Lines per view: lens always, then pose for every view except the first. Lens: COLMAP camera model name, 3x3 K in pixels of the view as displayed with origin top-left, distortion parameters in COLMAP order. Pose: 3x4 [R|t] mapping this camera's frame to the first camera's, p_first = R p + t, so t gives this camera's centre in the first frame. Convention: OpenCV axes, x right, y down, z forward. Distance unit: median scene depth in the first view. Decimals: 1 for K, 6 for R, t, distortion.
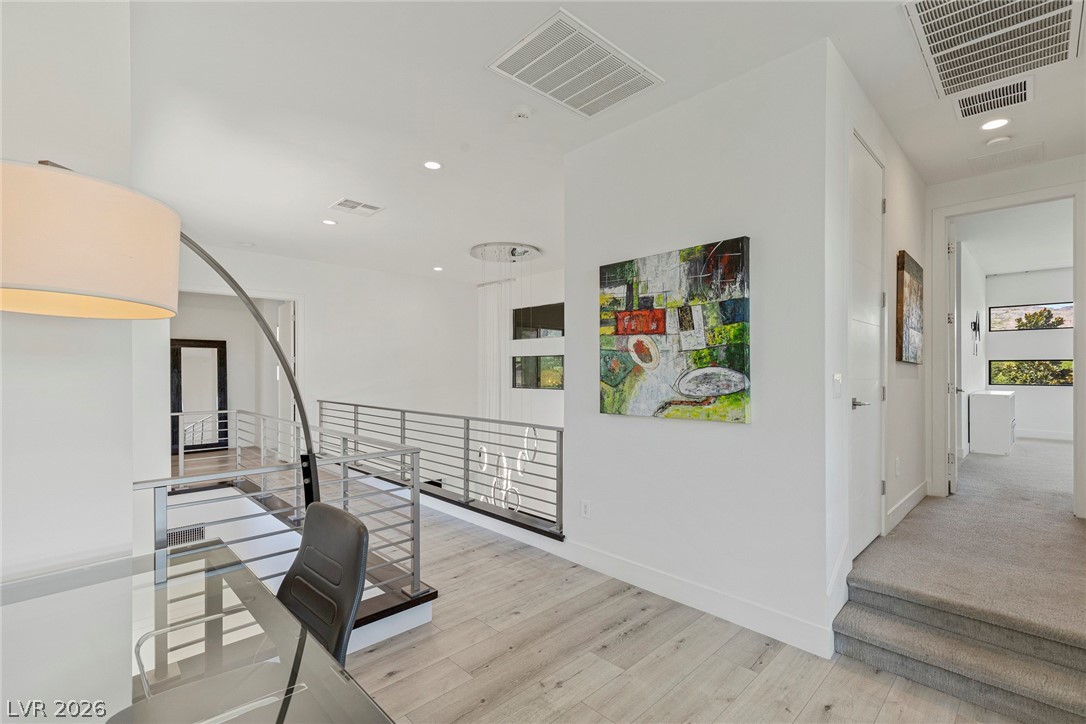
lens RADIAL K [[491.8, 0, 551.3], [0, 491.8, 367.7], [0, 0, 1]] dist [0.006007, 0.000201]
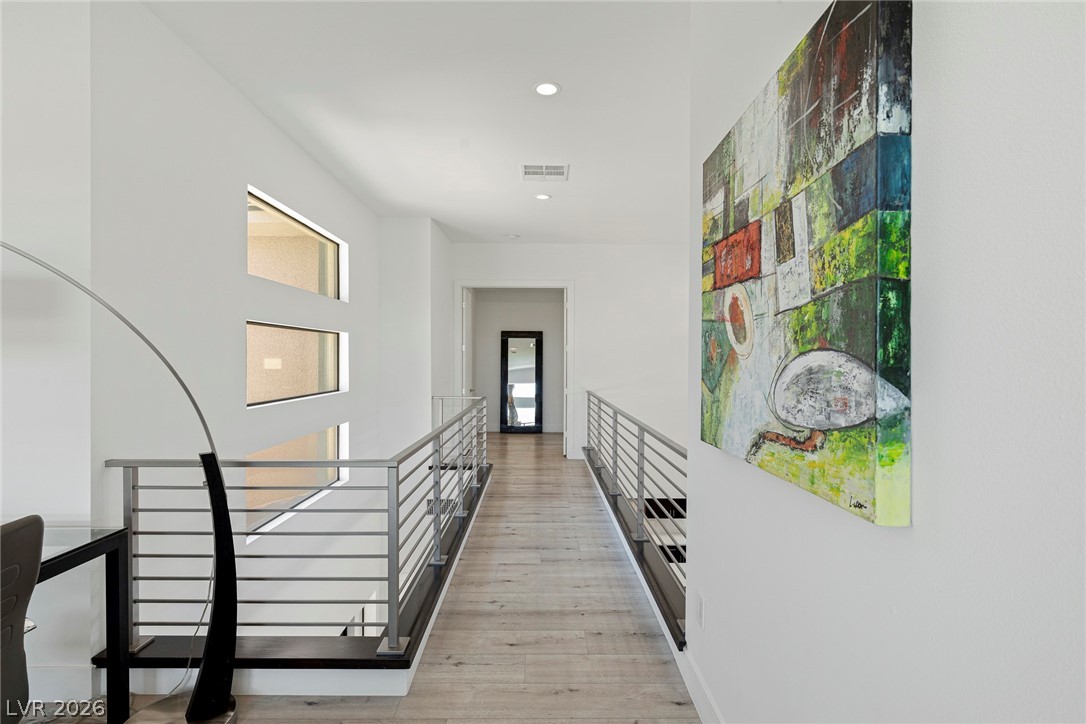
lens RADIAL K [[529.9, 0, 541.8], [0, 529.9, 357.5], [0, 0, 1]] dist [-0.001213, 0.000237]
pose [[0.717018, 0.003099, -0.697048, 0.438359], [-0.003247, 0.999994, 0.001106, 0.003908], [0.697047, 0.001470, 0.717024, 0.549759]]
